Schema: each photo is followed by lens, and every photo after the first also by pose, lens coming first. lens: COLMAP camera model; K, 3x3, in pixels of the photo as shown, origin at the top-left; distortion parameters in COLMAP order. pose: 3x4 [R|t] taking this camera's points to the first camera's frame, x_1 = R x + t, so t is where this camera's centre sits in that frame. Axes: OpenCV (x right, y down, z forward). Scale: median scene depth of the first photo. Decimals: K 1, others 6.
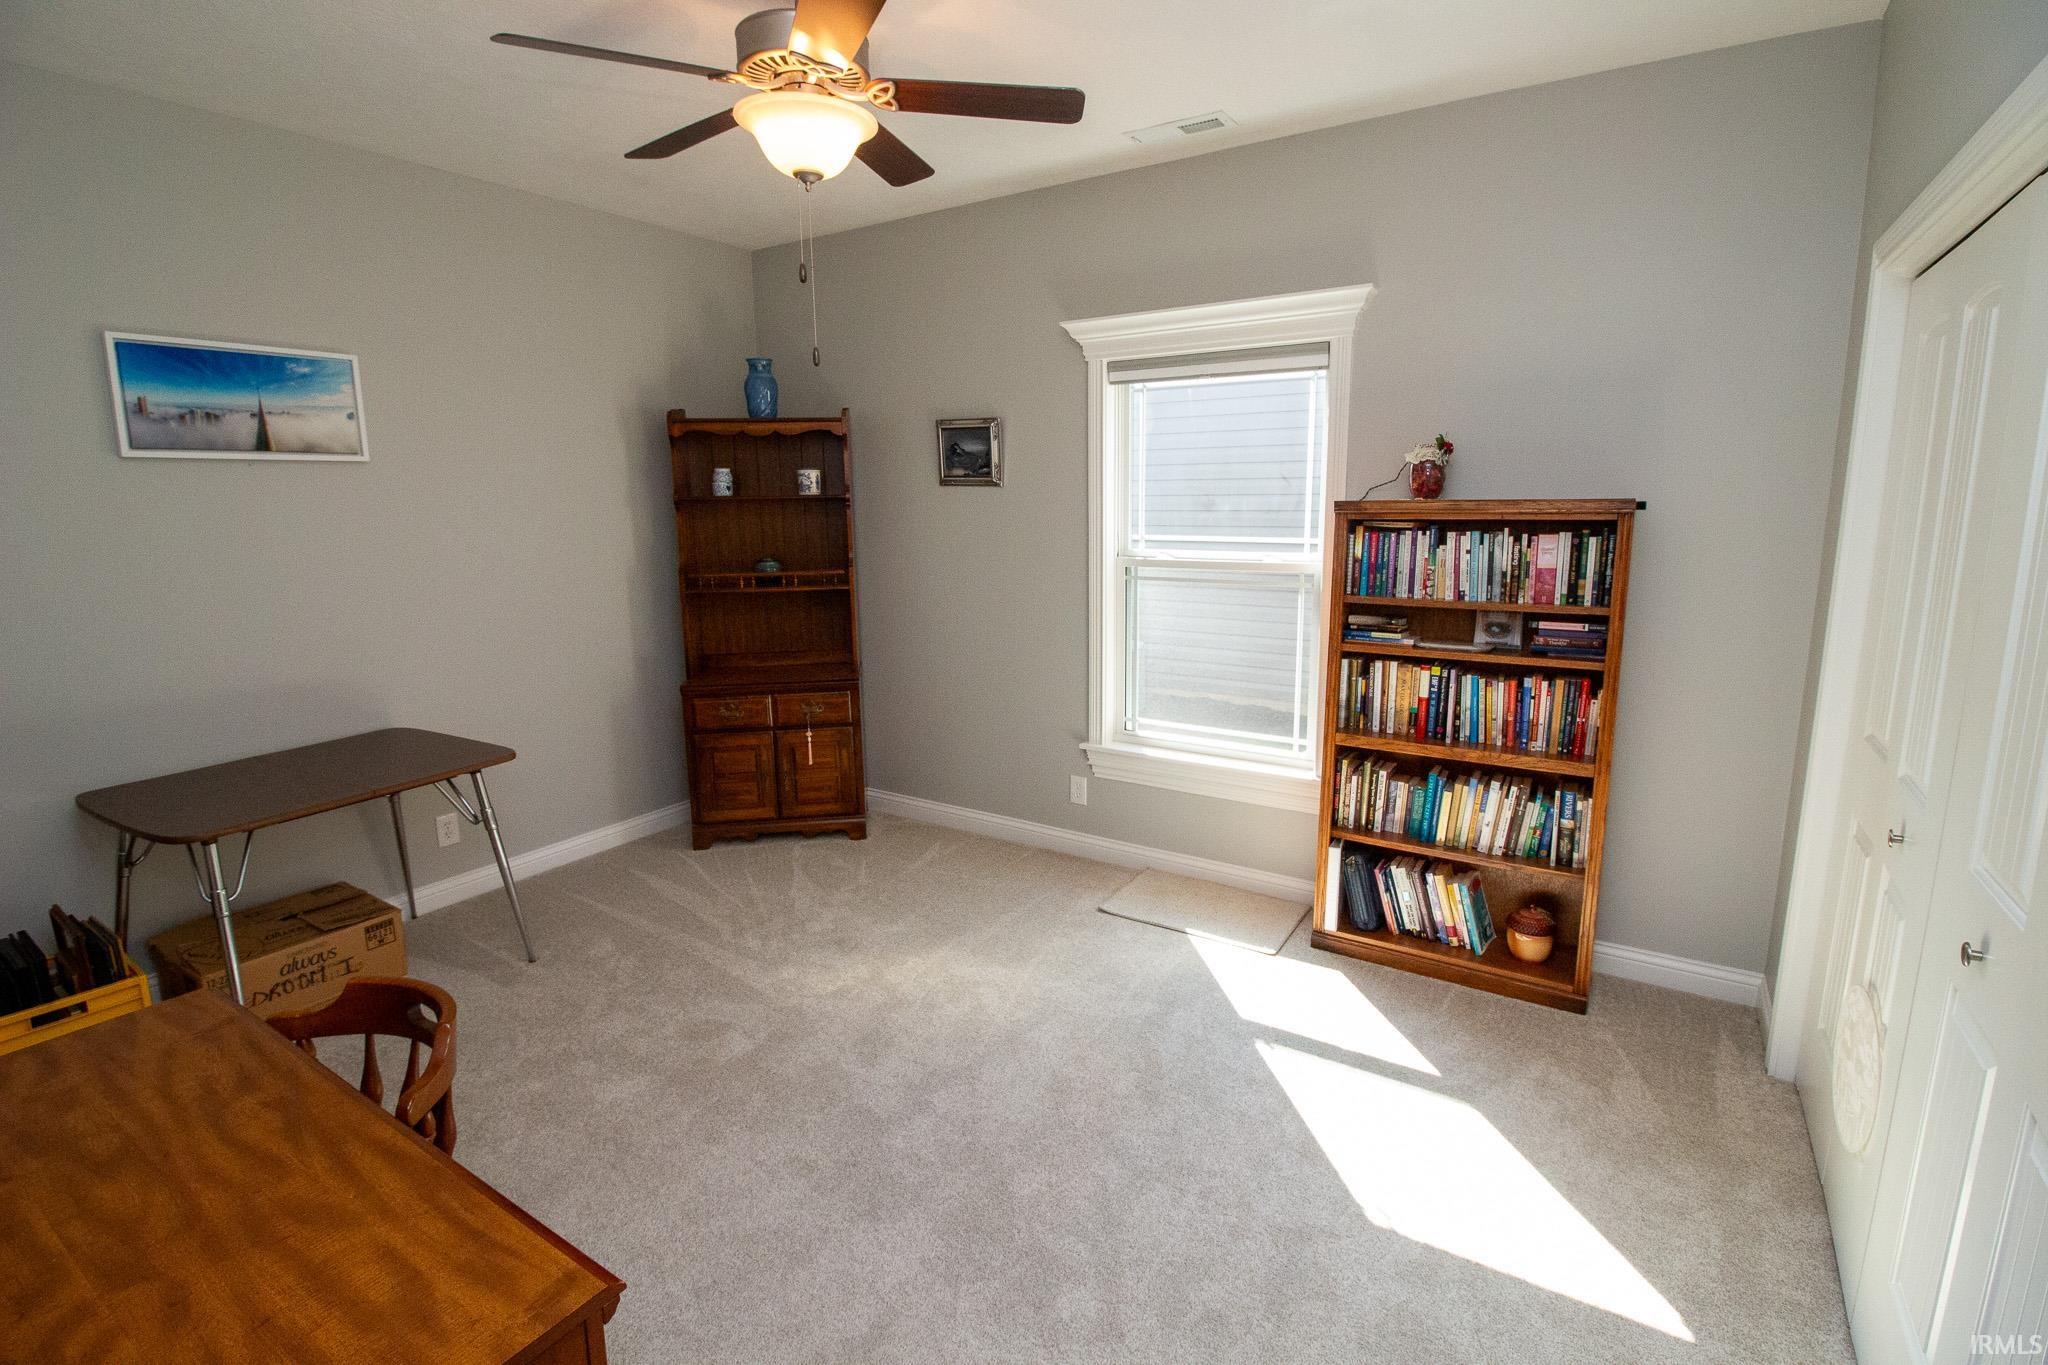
lens RADIAL K [[944.1, 0, 1030.8], [0, 944.1, 663.7], [0, 0, 1]] dist [-0.000315, -0.011288]
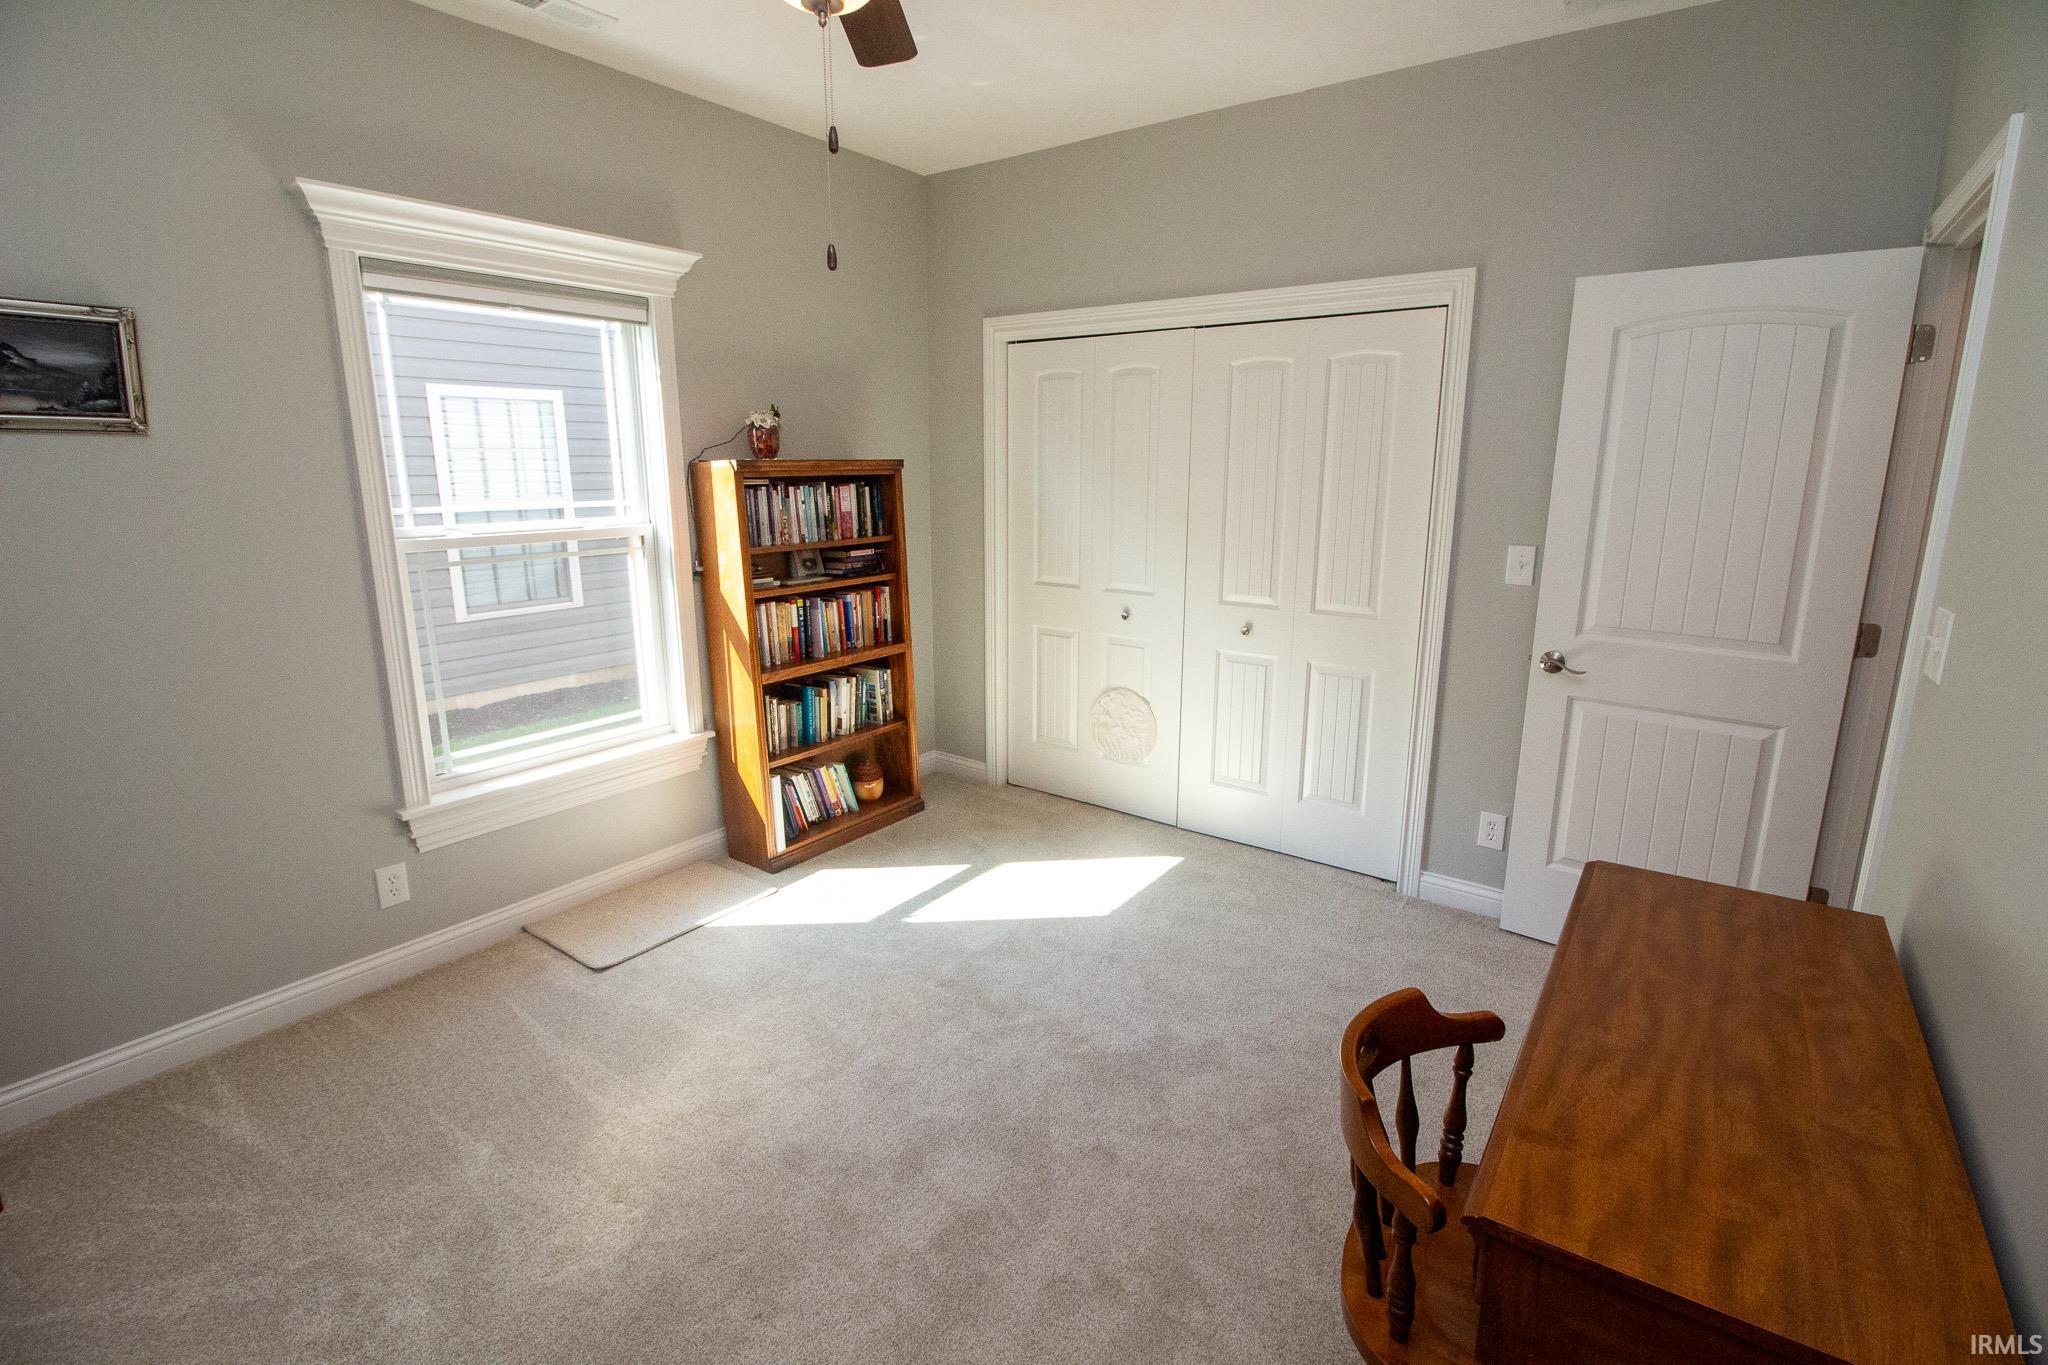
lens RADIAL K [[944.1, 0, 1030.8], [0, 944.1, 663.7], [0, 0, 1]] dist [-0.000315, -0.011288]
pose [[0.057018, -0.204570, 0.977190, -0.761921], [0.171725, 0.966204, 0.192250, -0.100332], [-0.983494, 0.156846, 0.090220, 0.624188]]
